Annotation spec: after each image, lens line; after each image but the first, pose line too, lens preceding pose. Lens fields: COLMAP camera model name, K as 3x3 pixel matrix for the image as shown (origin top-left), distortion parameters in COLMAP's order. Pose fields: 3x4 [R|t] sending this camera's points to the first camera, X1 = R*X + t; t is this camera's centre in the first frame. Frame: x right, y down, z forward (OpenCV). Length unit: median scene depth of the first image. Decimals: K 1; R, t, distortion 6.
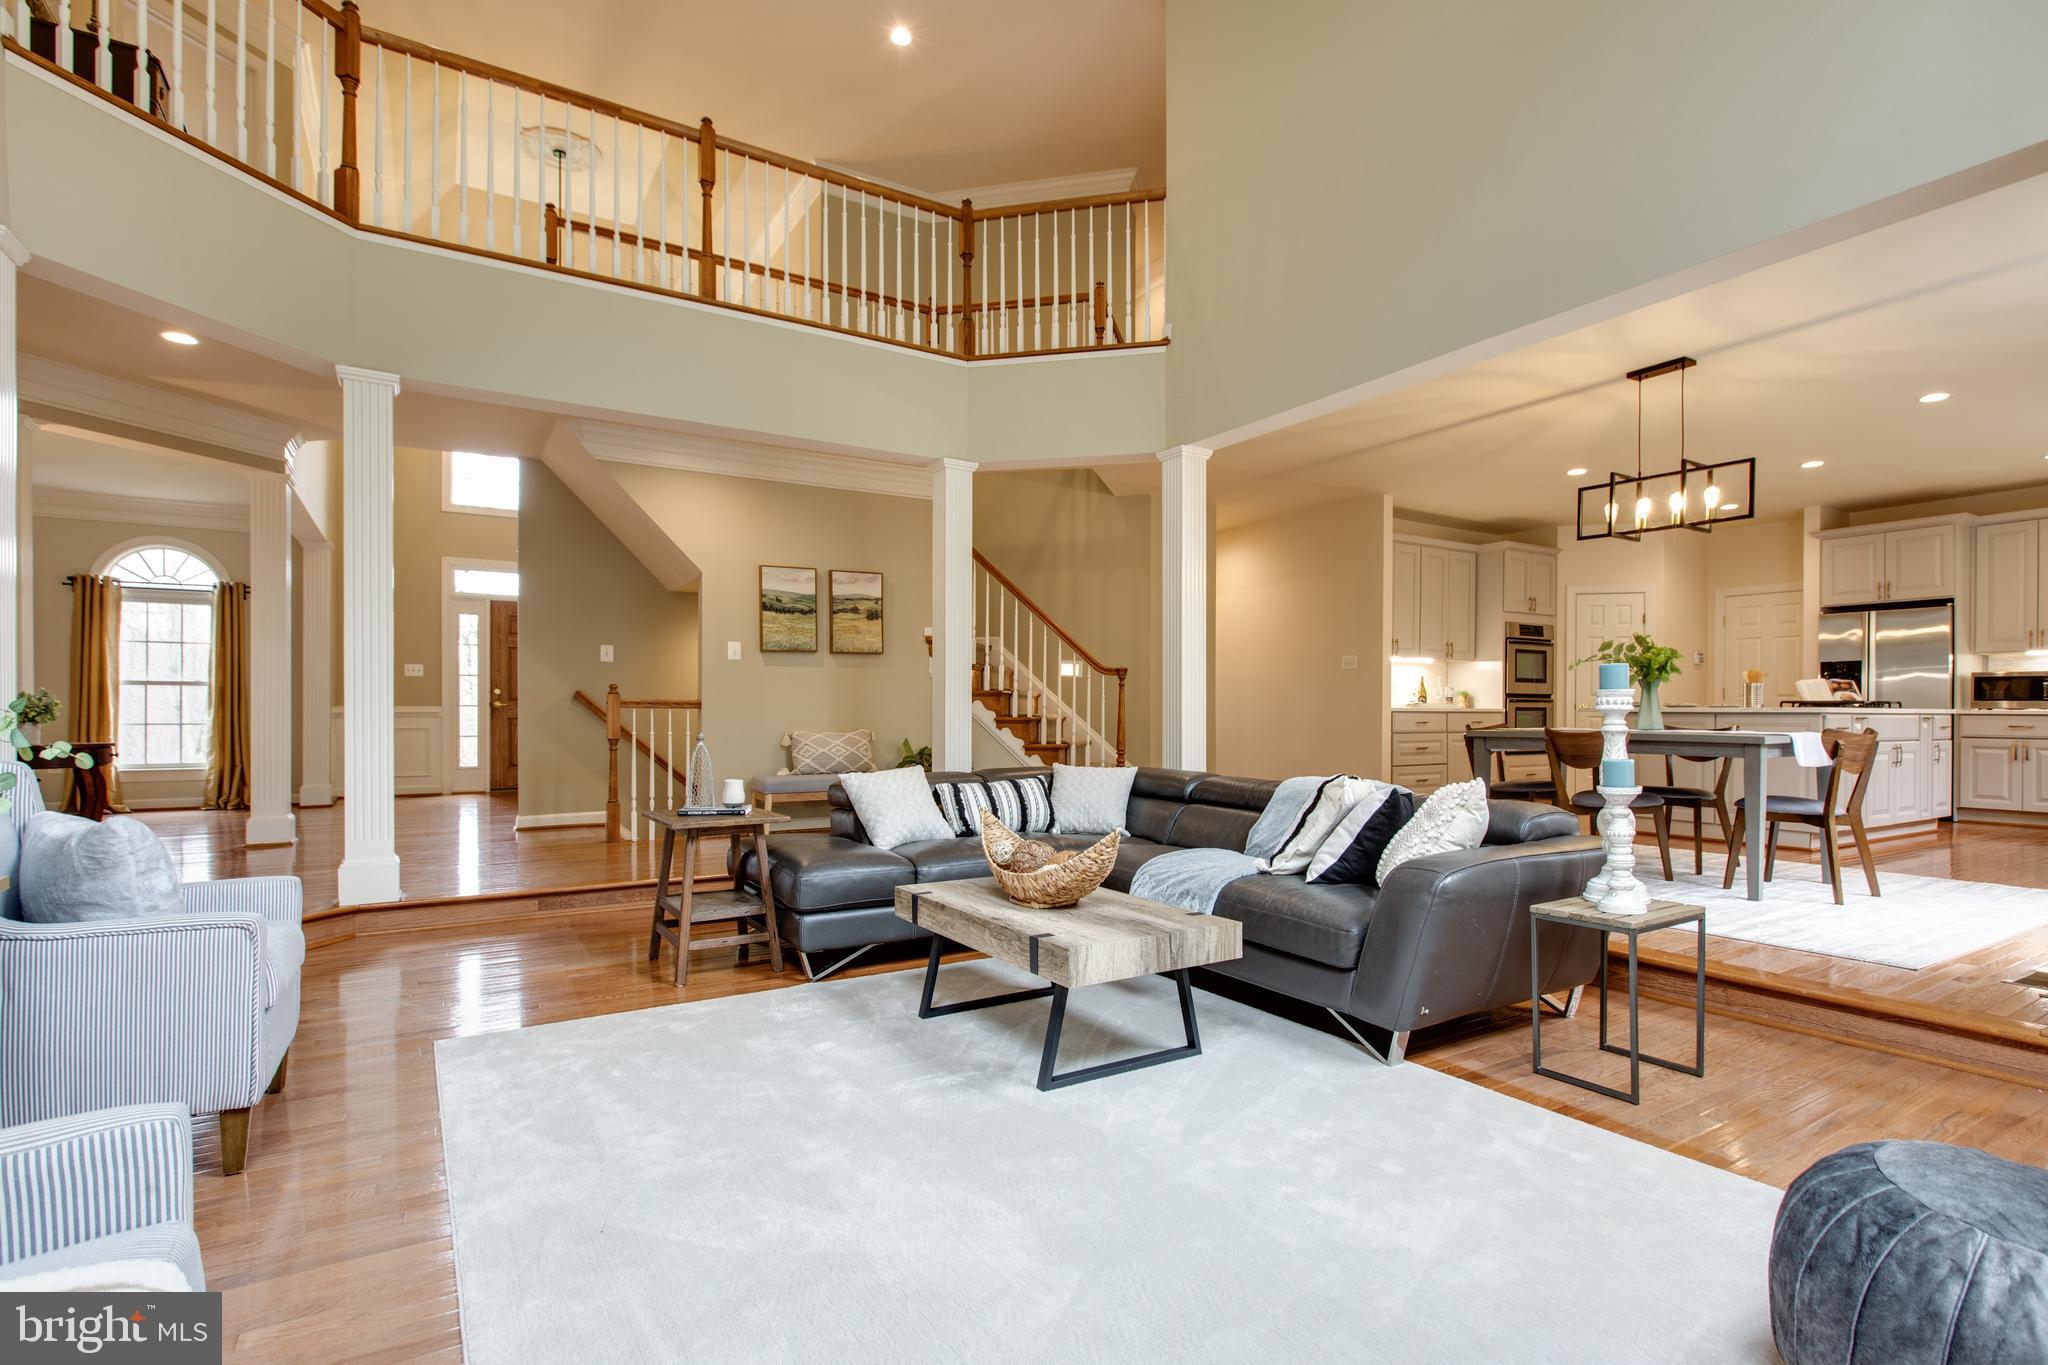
lens RADIAL K [[1029.1, 0, 1044.2], [0, 1029.1, 716.8], [0, 0, 1]] dist [-0.012589, -0.000664]
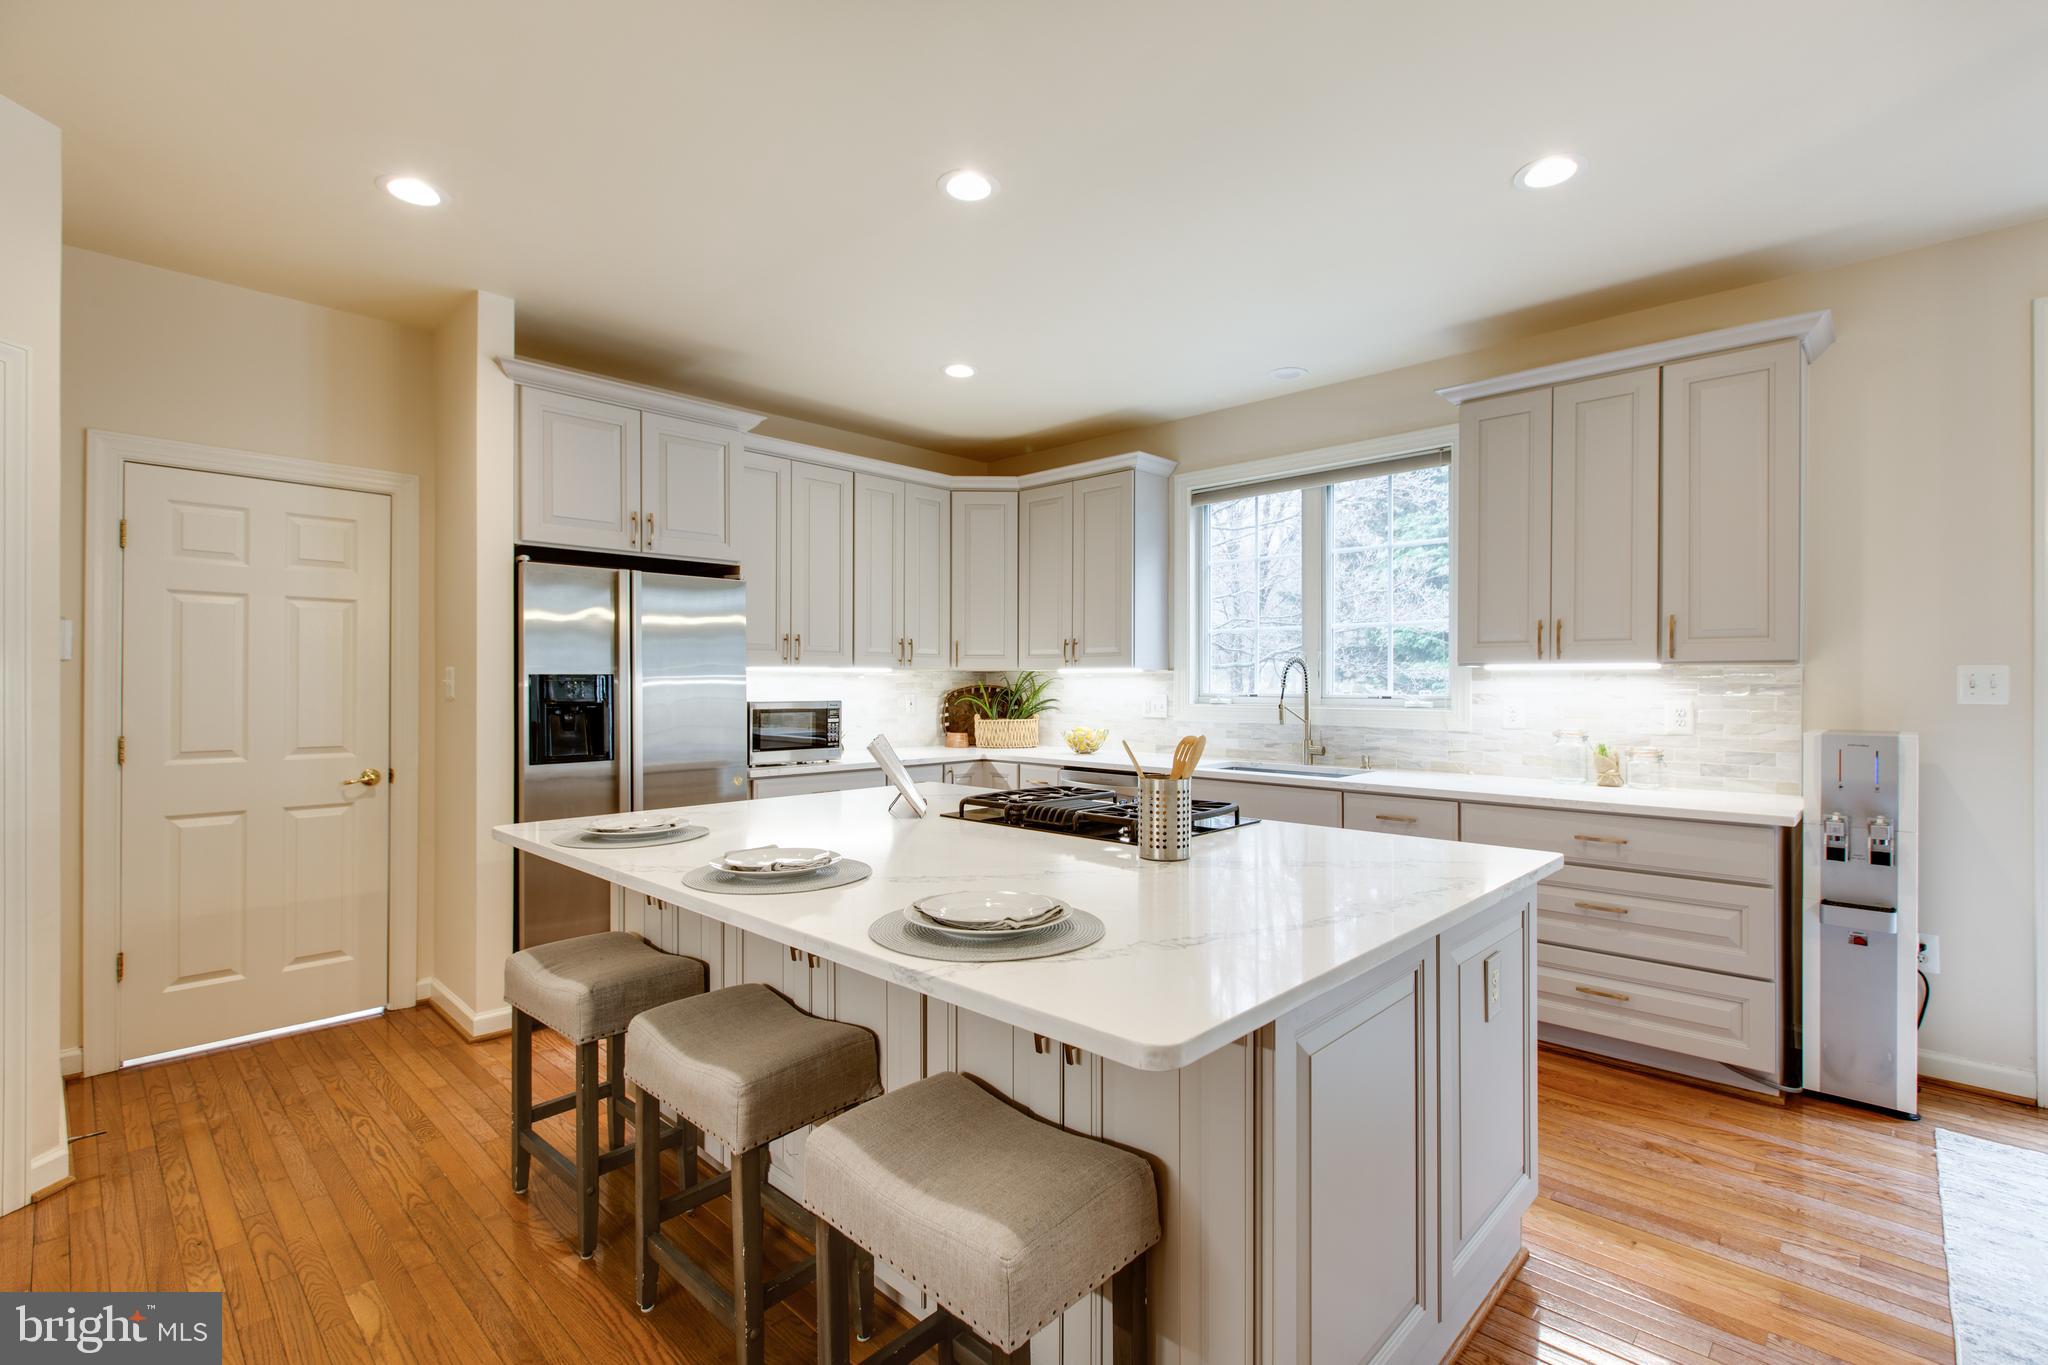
lens RADIAL K [[917.9, 0, 1024.0], [0, 917.9, 682.5], [0, 0, 1]] dist [-0.001186, -0.000338]
pose [[-0.250279, -0.002358, 0.968171, 0.363778], [0.004011, 0.999986, 0.003473, -0.053588], [-0.968166, 0.004752, -0.250266, 0.947036]]
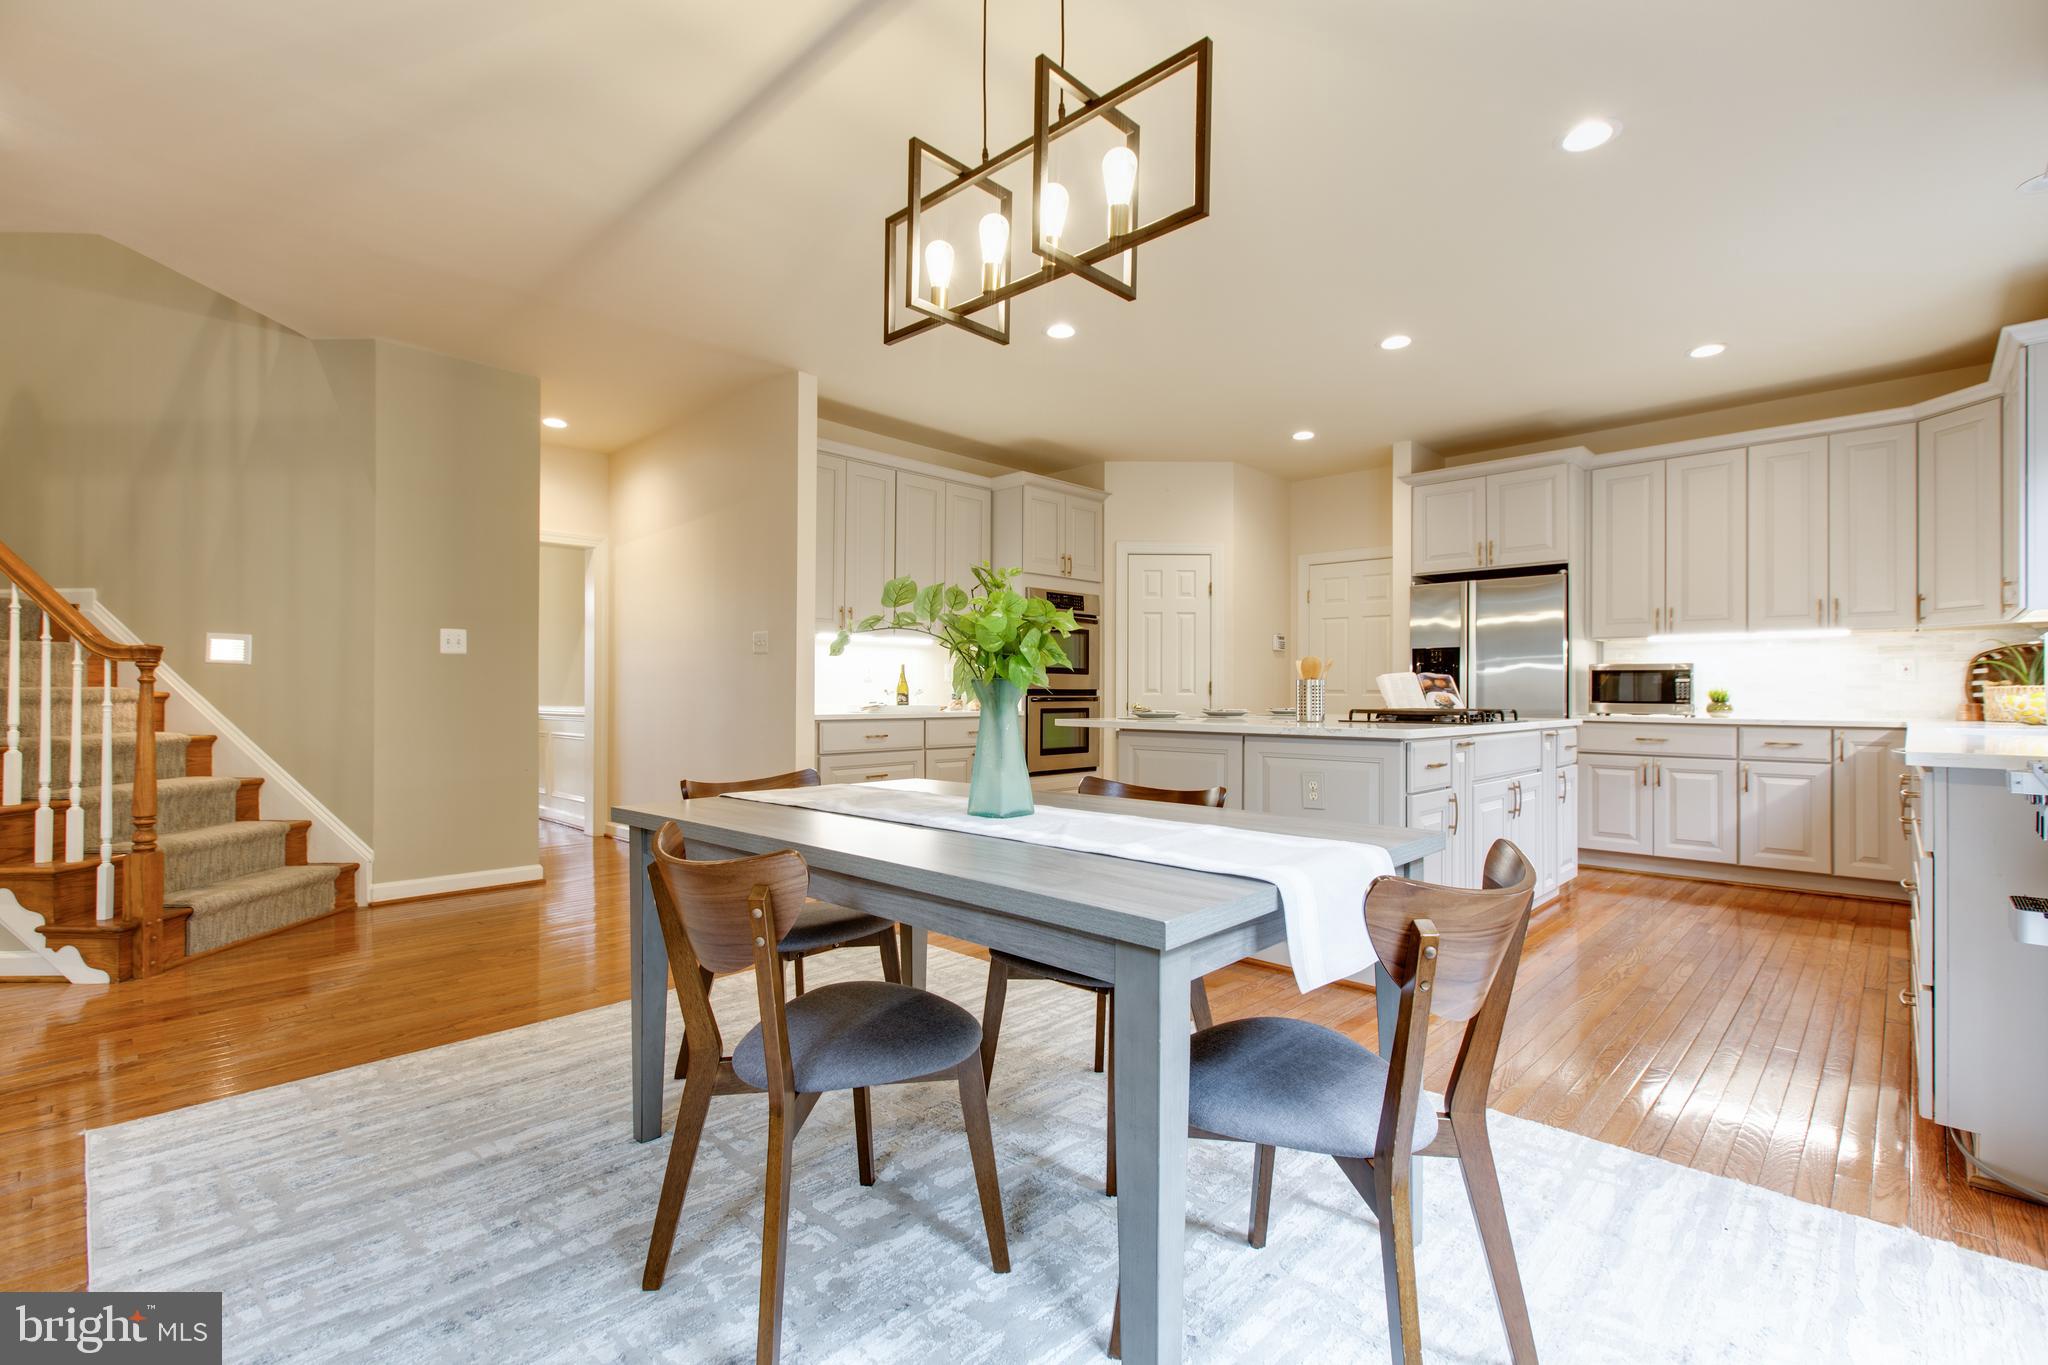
lens RADIAL K [[943.4, 0, 1039.2], [0, 943.4, 690.8], [0, 0, 1]] dist [-0.013580, -0.000642]
pose [[0.966103, -0.000612, 0.258156, 0.338716], [0.003056, 0.999954, -0.009067, -0.019005], [-0.258138, 0.009548, 0.966061, 0.431098]]
